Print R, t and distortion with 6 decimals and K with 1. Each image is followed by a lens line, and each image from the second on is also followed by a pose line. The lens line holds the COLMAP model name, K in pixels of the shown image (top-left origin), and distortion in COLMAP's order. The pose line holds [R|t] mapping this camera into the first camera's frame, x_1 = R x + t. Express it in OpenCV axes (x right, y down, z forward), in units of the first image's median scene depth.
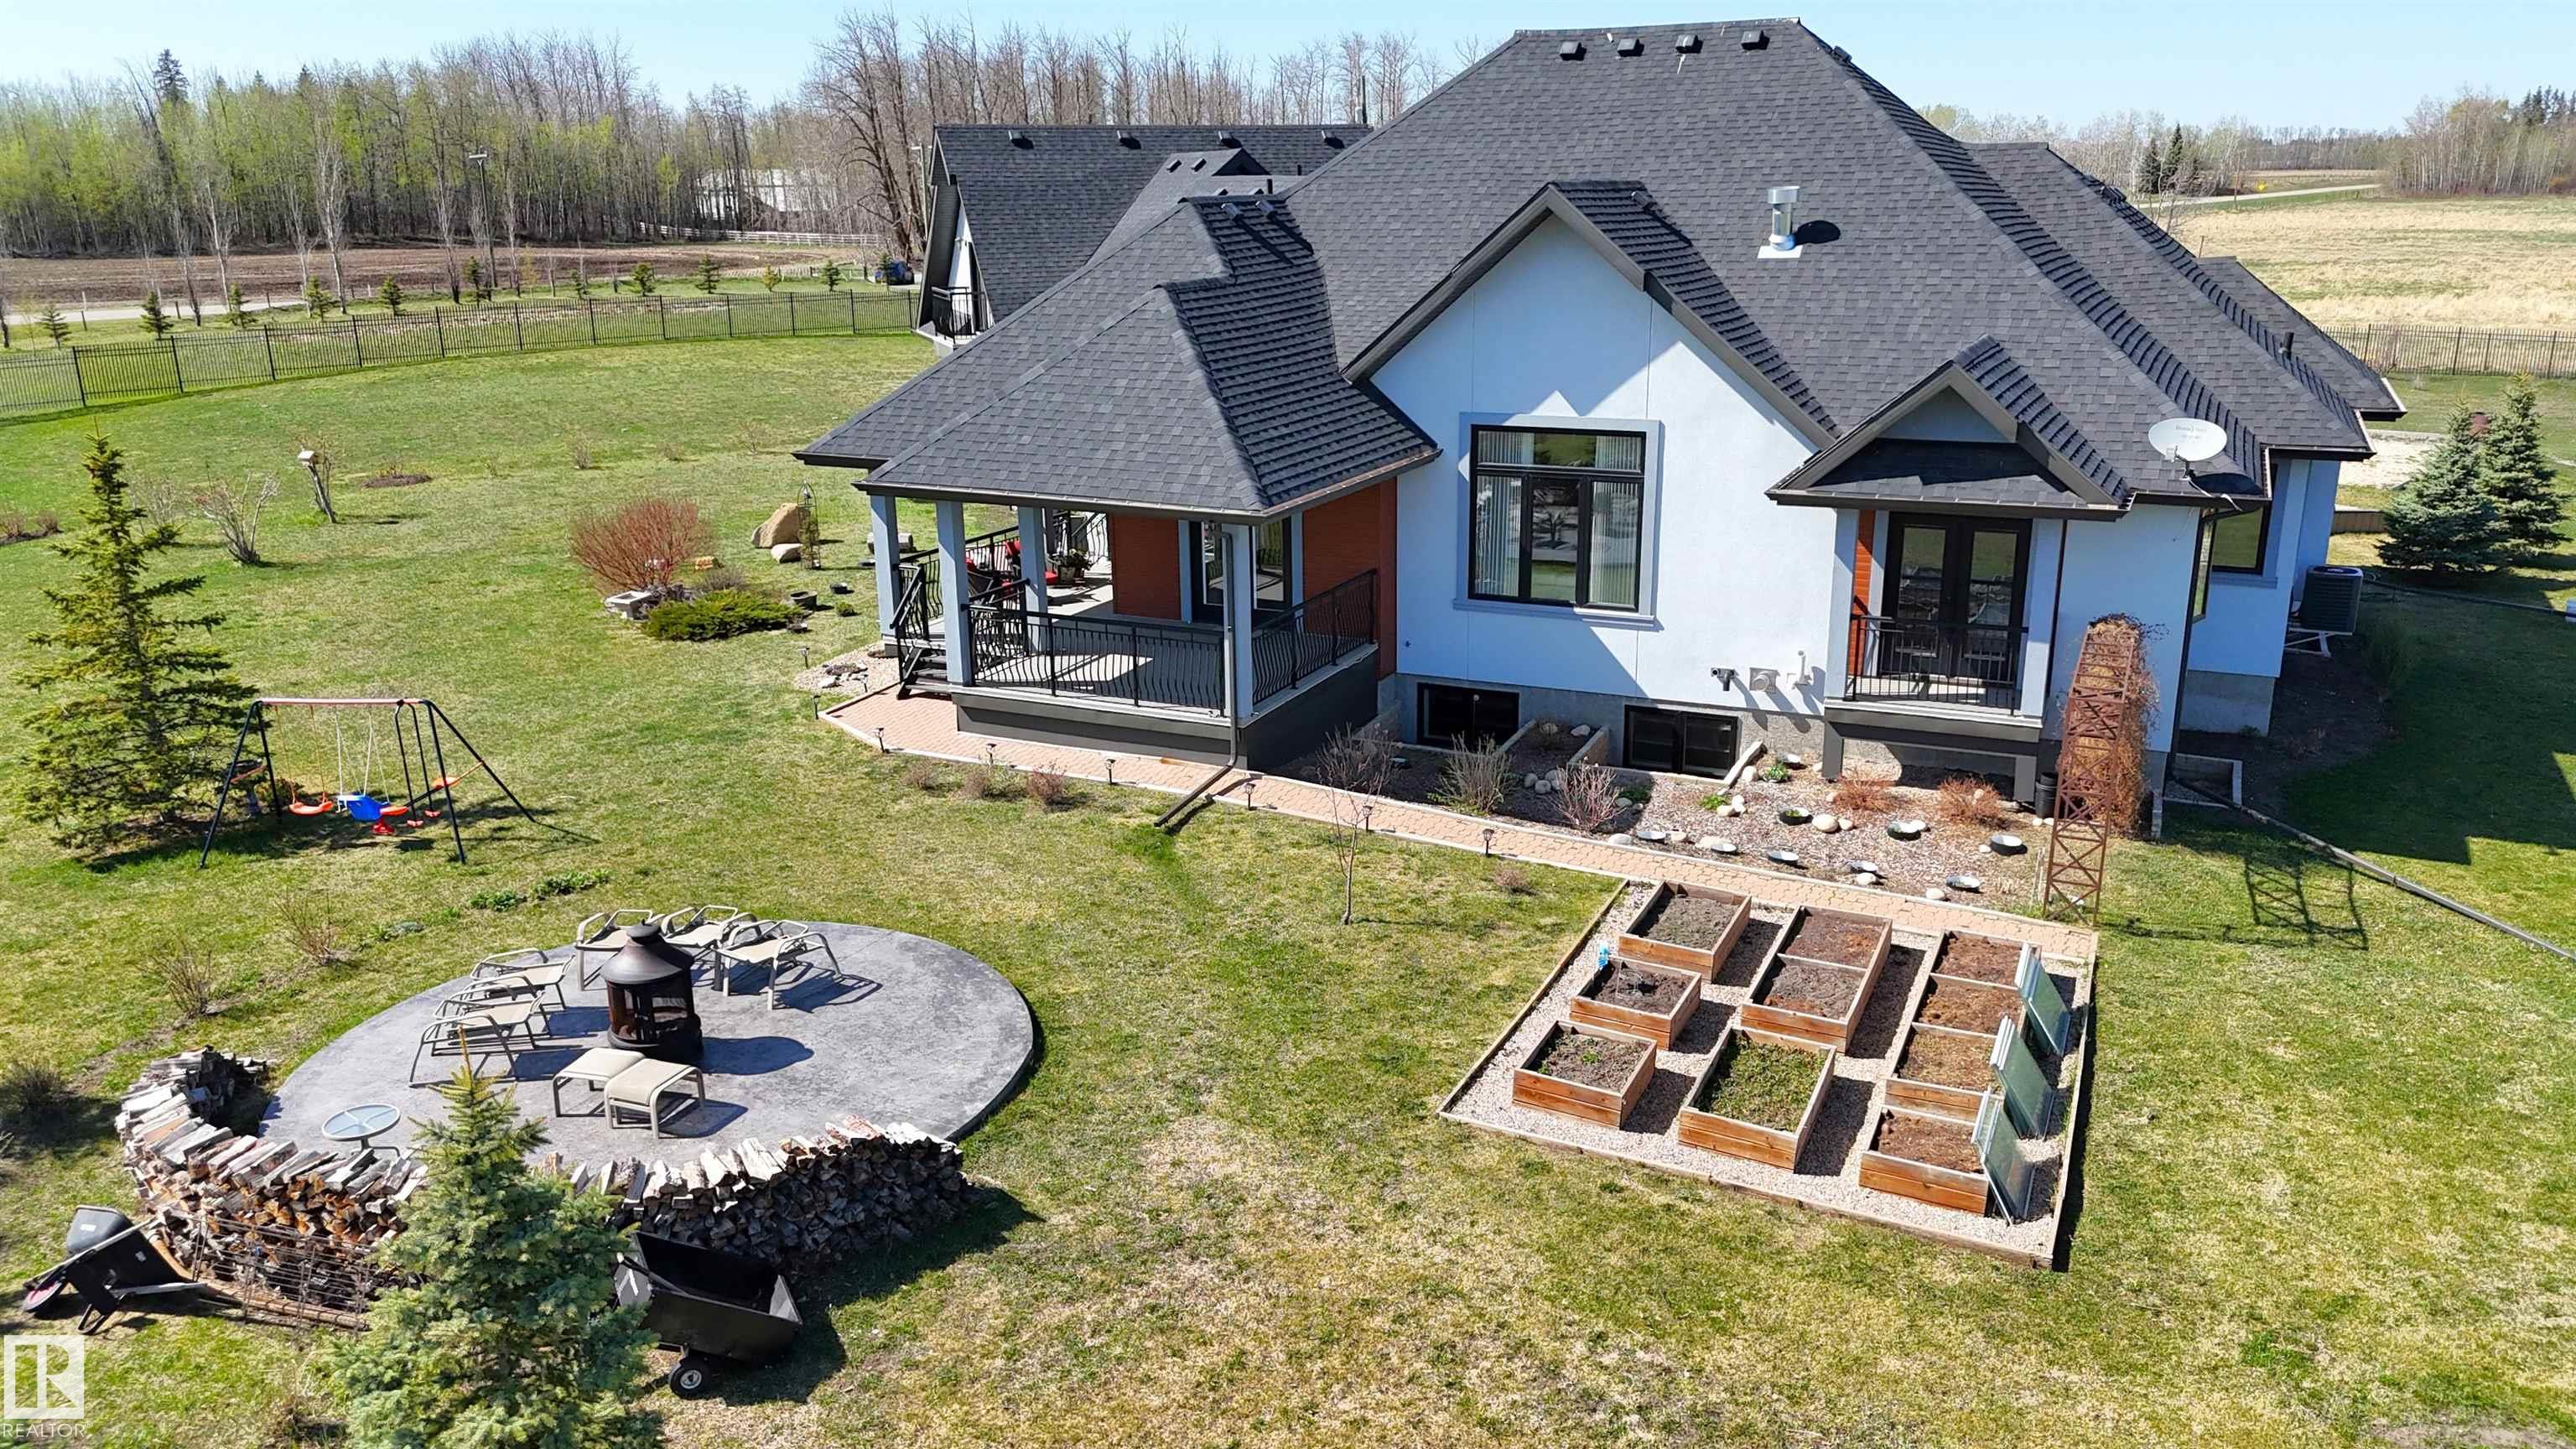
lens RADIAL K [[1862.5, 0, 1288.0], [0, 1862.5, 724.5], [0, 0, 1]] dist [0.060513, -0.066344]
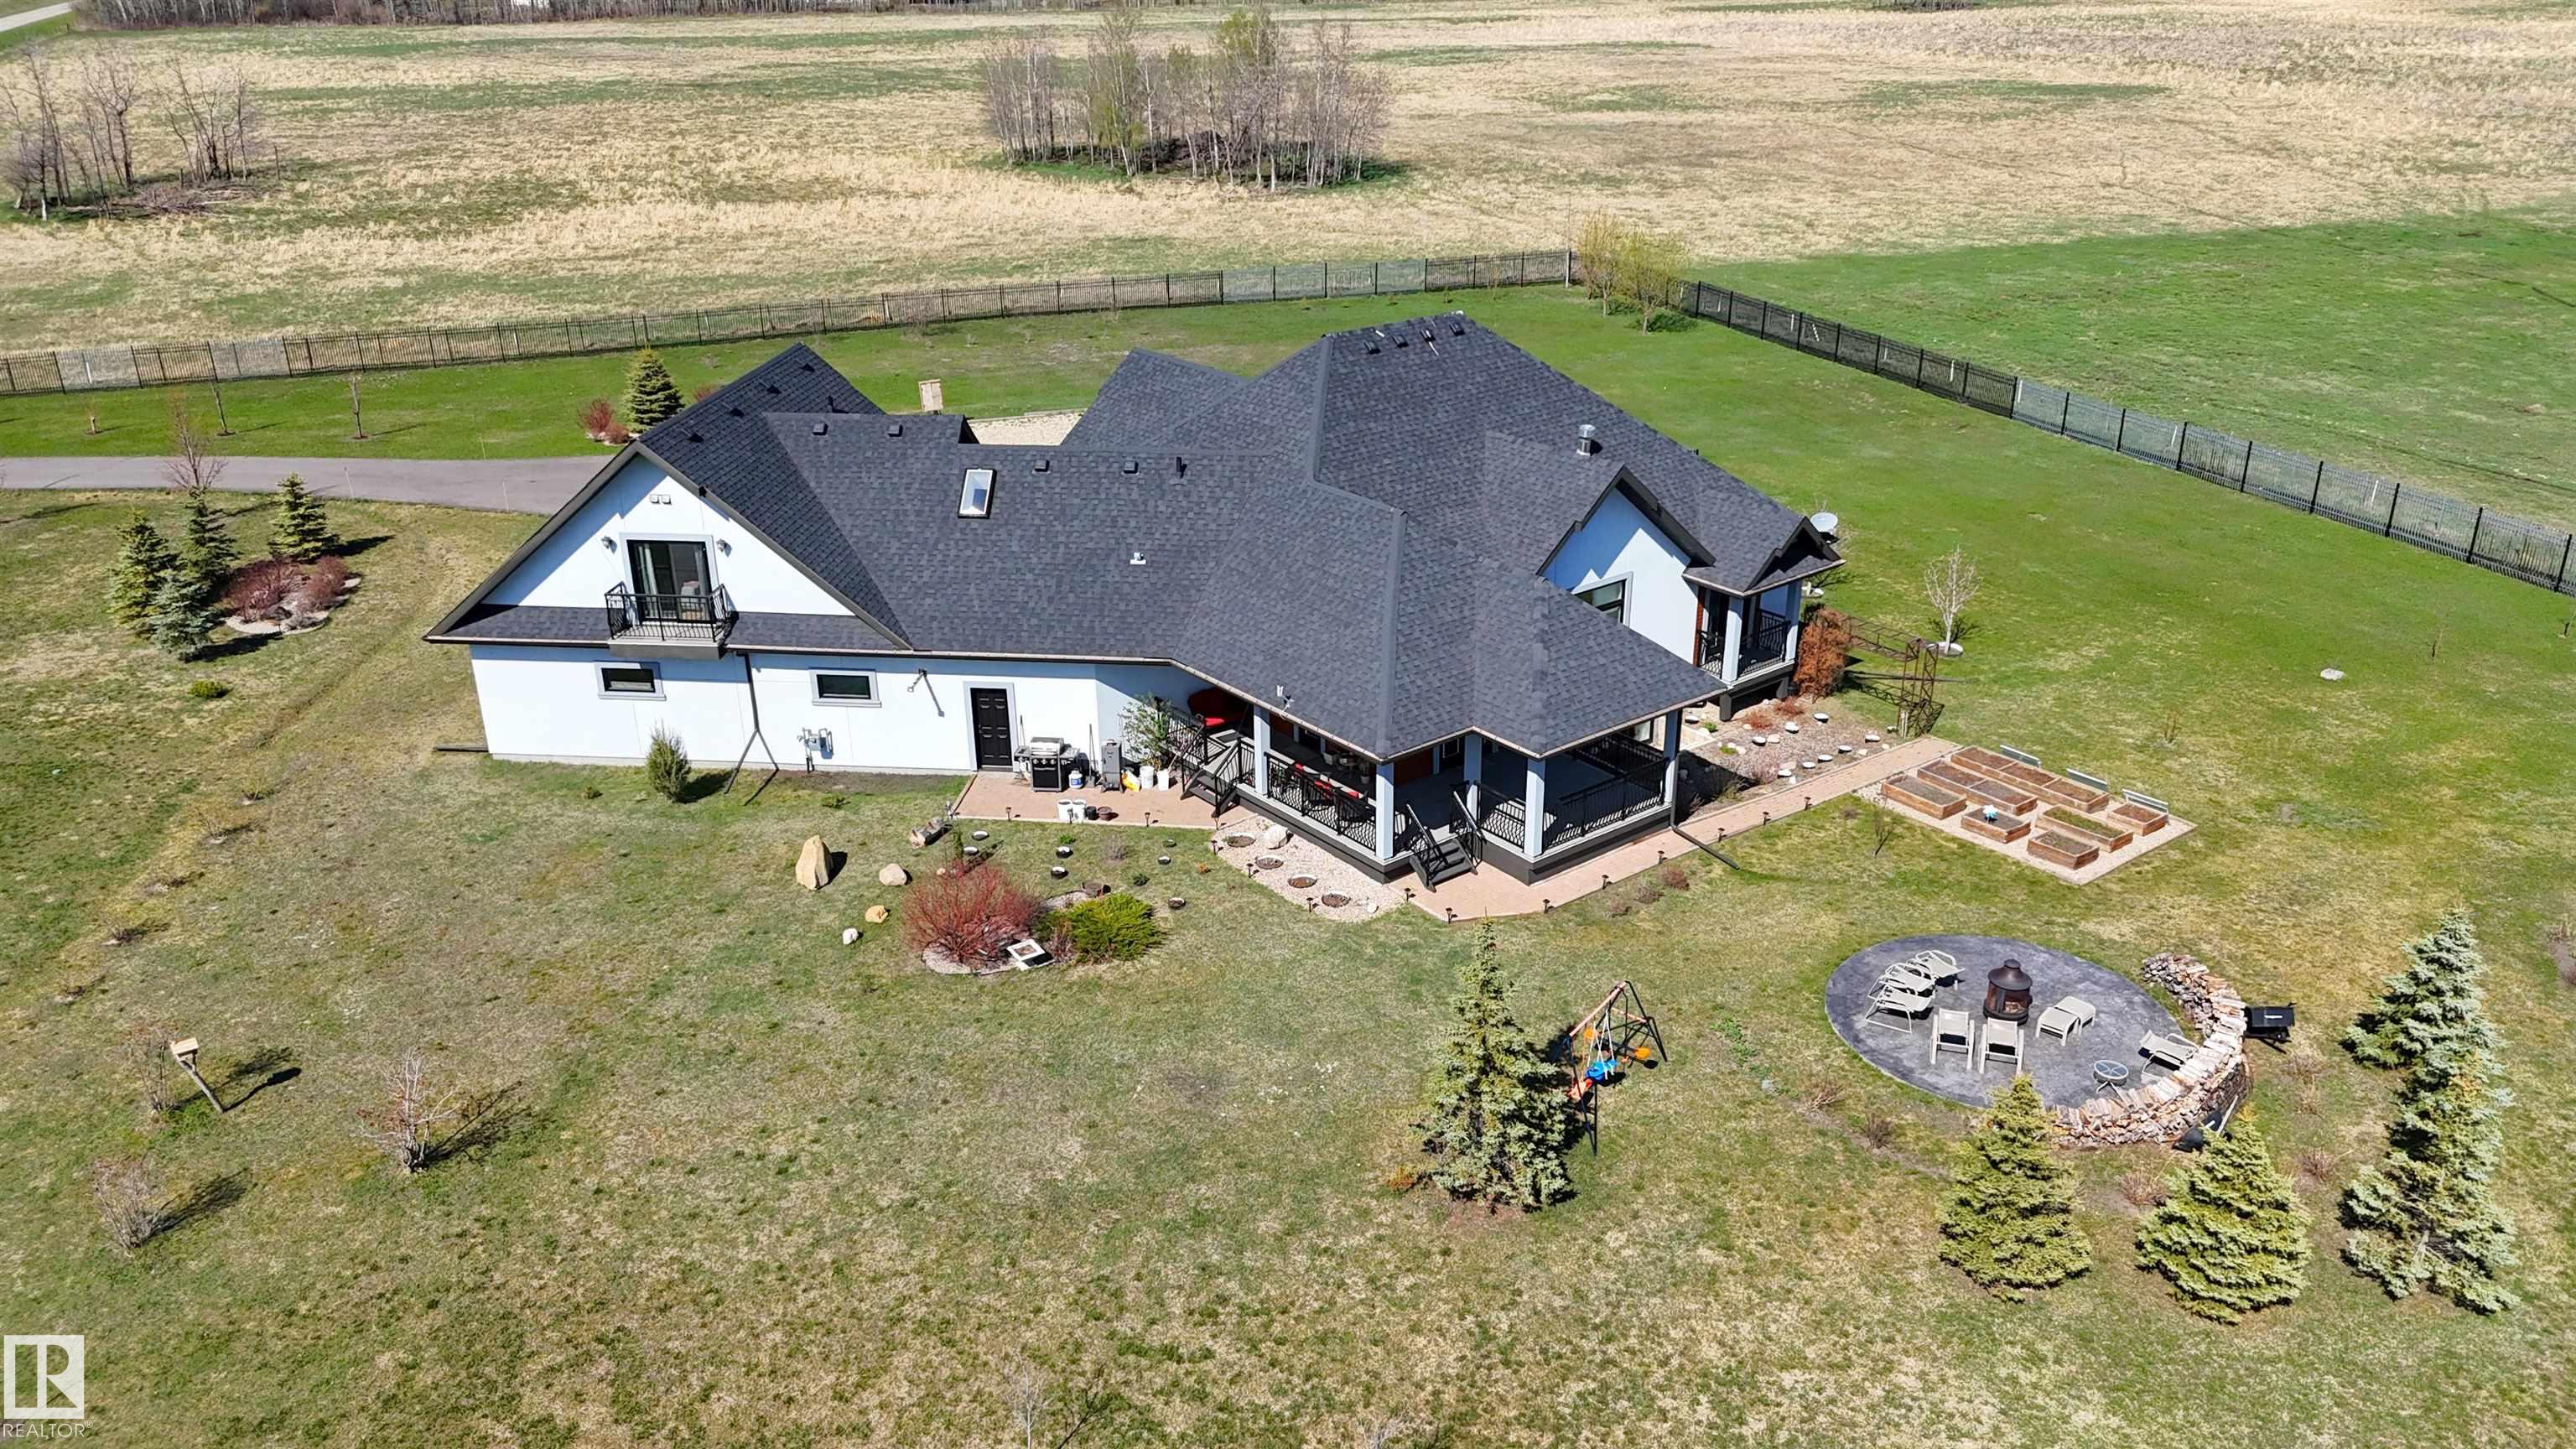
lens RADIAL K [[1926.6, 0, 1288.0], [0, 1926.6, 724.5], [0, 0, 1]] dist [0.117305, -0.165830]
pose [[0.439998, -0.342341, 0.830183, -1.750749], [0.260575, 0.933378, 0.246790, -0.643229], [-0.859362, 0.107738, 0.499890, 0.412358]]
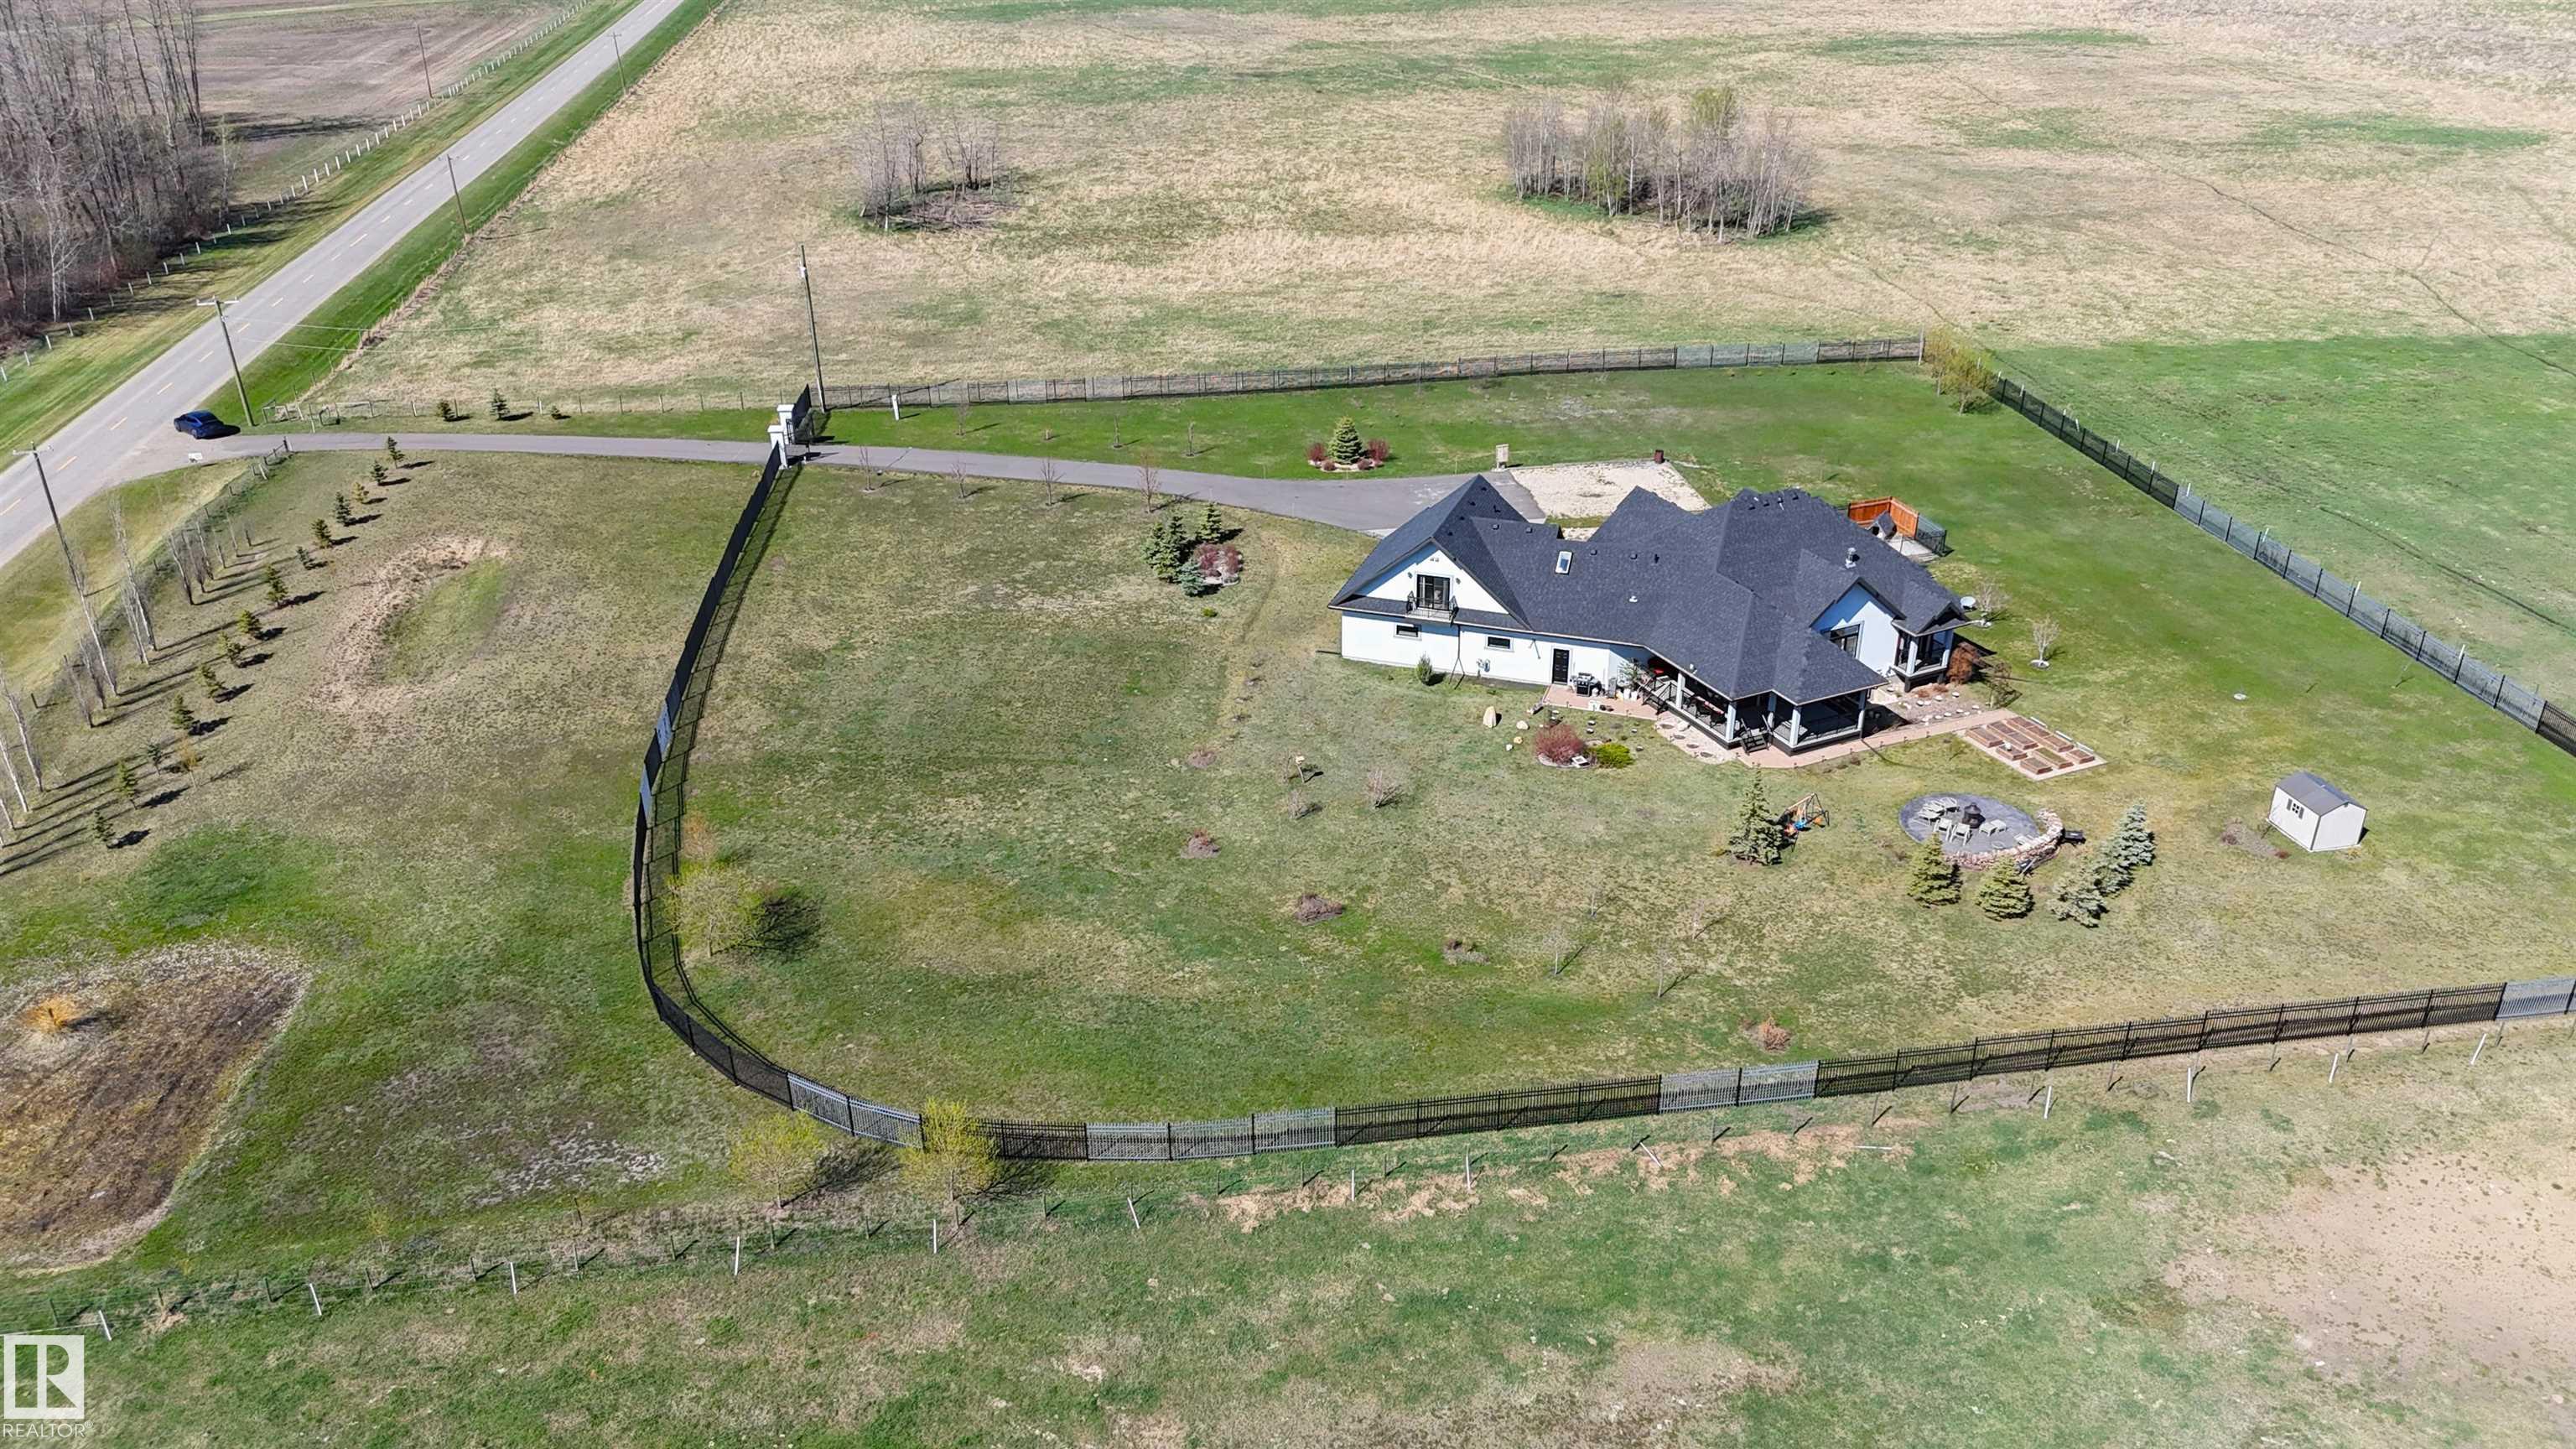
lens RADIAL K [[1917.7, 0, 1244.7], [0, 1917.7, 725.7], [0, 0, 1]] dist [0.063714, -0.050991]
pose [[0.640440, -0.347766, 0.684759, -3.943963], [0.227529, 0.937493, 0.263318, -1.488654], [-0.733530, -0.012837, 0.679536, -0.914879]]
